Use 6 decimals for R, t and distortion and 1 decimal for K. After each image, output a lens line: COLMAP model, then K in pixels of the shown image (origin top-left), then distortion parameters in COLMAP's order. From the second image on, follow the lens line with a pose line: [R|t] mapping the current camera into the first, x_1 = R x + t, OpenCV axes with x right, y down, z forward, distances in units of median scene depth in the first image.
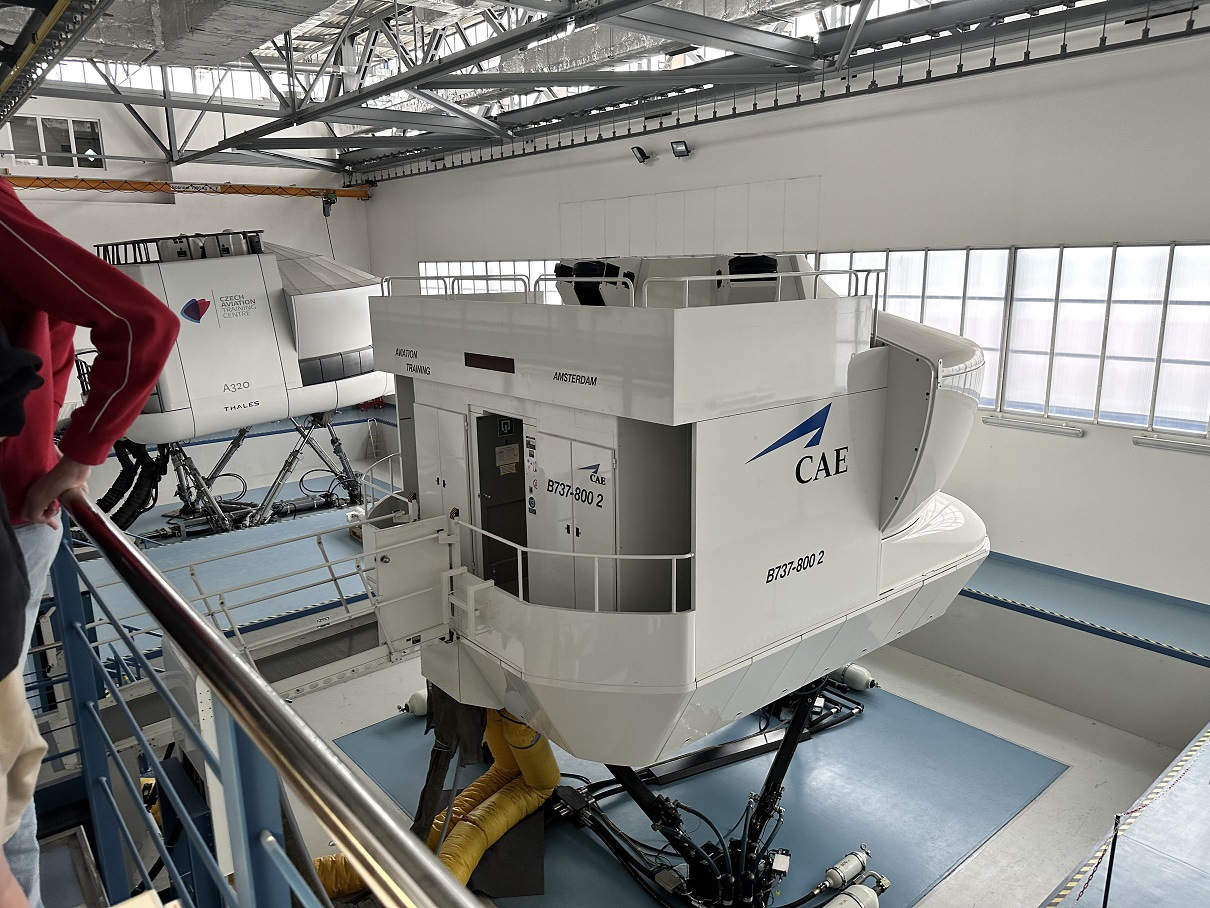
lens RADIAL K [[850.9, 0, 605.0], [0, 850.9, 454.0], [0, 0, 1]] dist [0.172640, -0.297252]
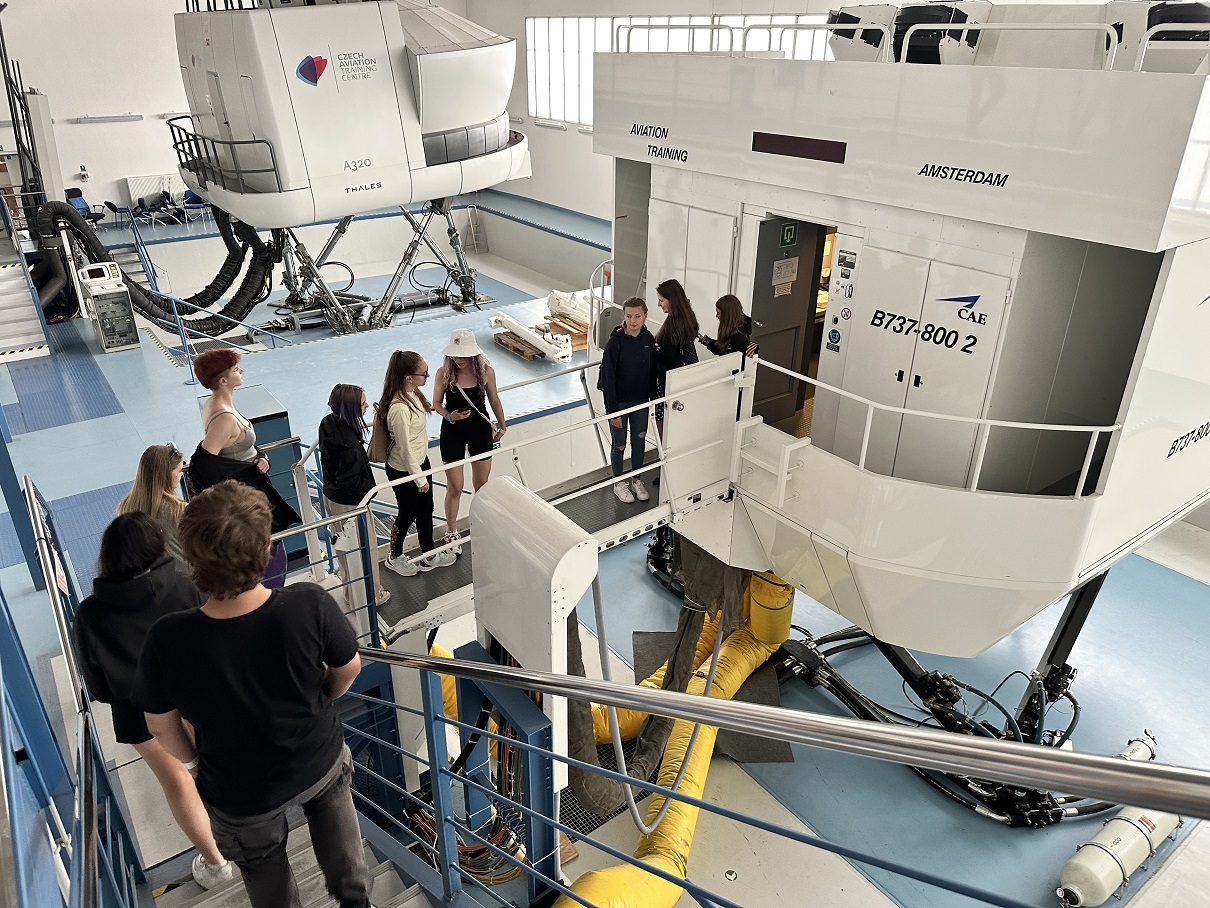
lens RADIAL K [[853.6, 0, 605.0], [0, 853.6, 454.0], [0, 0, 1]] dist [0.044526, -0.058494]
pose [[0.998226, 0.048383, -0.034704, -0.214400], [-0.038833, 0.970845, 0.236540, -0.013629], [0.045137, -0.234773, 0.971002, 0.155785]]
